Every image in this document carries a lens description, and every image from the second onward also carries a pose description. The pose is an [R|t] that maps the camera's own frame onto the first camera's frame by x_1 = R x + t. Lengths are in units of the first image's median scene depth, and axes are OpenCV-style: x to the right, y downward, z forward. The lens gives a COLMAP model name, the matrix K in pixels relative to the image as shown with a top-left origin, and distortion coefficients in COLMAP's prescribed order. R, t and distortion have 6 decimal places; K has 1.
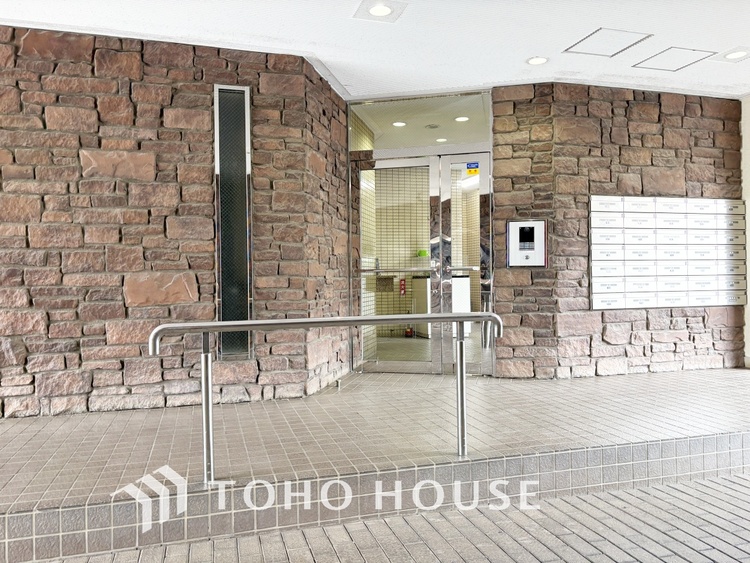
lens RADIAL K [[570.2, 0, 379.2], [0, 570.2, 276.8], [0, 0, 1]] dist [0.028558, -0.036829]
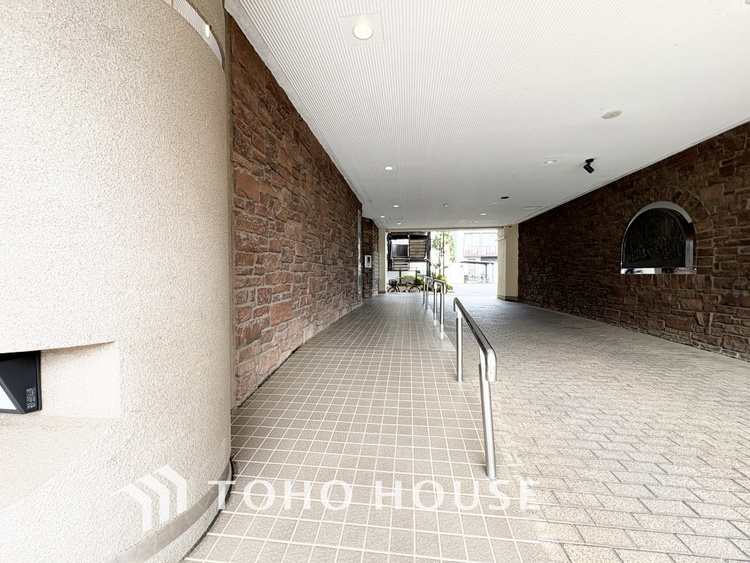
lens RADIAL K [[299.2, 0, 374.6], [0, 299.2, 280.5], [0, 0, 1]] dist [-0.000905, 0.000653]
pose [[0.386736, -0.010855, 0.922127, -1.534656], [-0.014814, 0.999729, 0.017982, 0.030722], [-0.922071, -0.020614, 0.386470, 0.208865]]
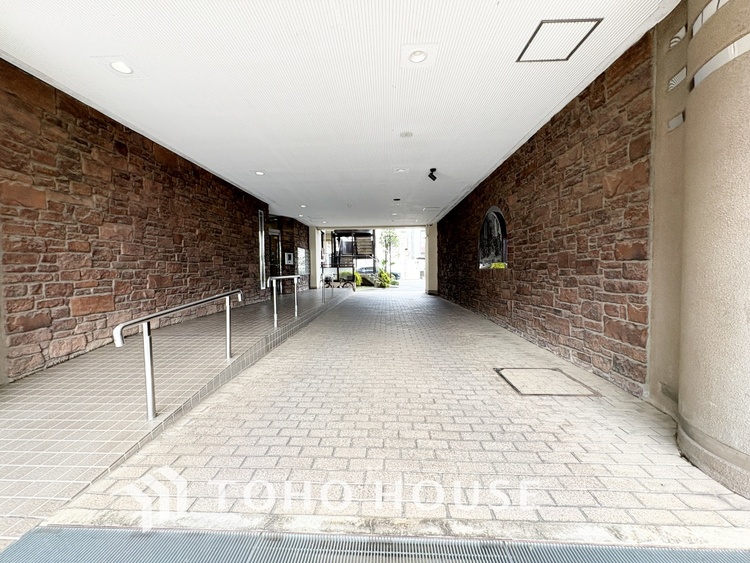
lens RADIAL K [[299.2, 0, 376.4], [0, 299.2, 281.3], [0, 0, 1]] dist [-0.000905, 0.000653]
pose [[0.316274, -0.027312, 0.948275, -1.497531], [-0.005892, 0.999510, 0.030753, 0.029752], [-0.948649, -0.015314, 0.315958, -0.208004]]
